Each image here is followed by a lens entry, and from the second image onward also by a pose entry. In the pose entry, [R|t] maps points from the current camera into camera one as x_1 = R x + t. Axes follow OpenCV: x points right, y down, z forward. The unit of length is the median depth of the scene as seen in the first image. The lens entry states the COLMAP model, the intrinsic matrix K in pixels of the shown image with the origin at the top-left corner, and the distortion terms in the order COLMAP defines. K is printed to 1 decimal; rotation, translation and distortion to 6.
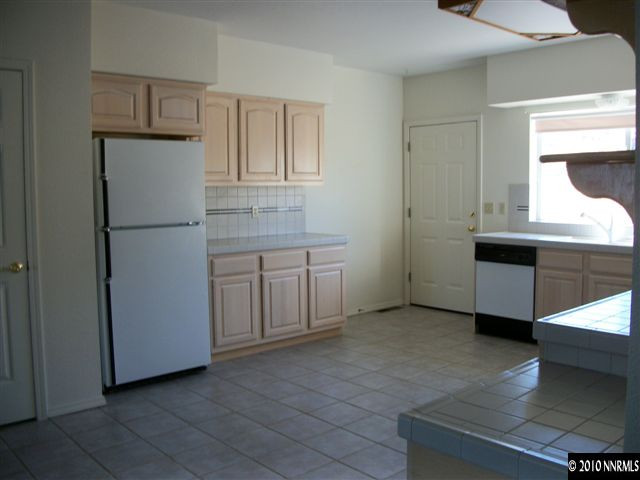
lens RADIAL K [[611.0, 0, 320.0], [0, 611.0, 240.0], [0, 0, 1]] dist [-0.077170, -0.000054]
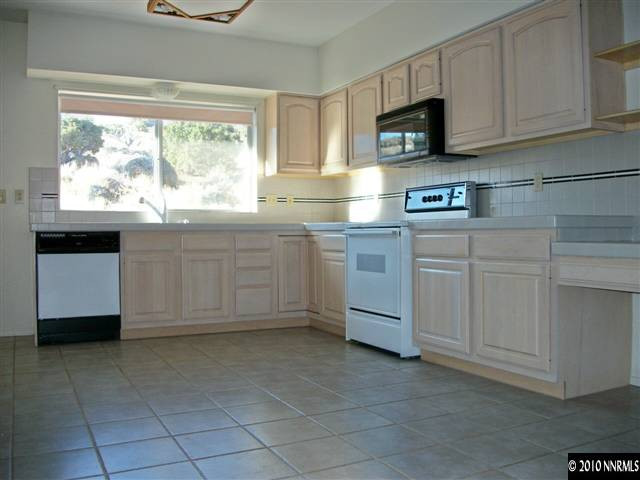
lens RADIAL K [[611.0, 0, 320.0], [0, 611.0, 240.0], [0, 0, 1]] dist [-0.077170, -0.000054]
pose [[0.256545, -0.005255, 0.966518, -0.451765], [0.087614, 0.995995, -0.017841, 0.067932], [-0.962553, 0.089257, 0.255978, 0.469175]]
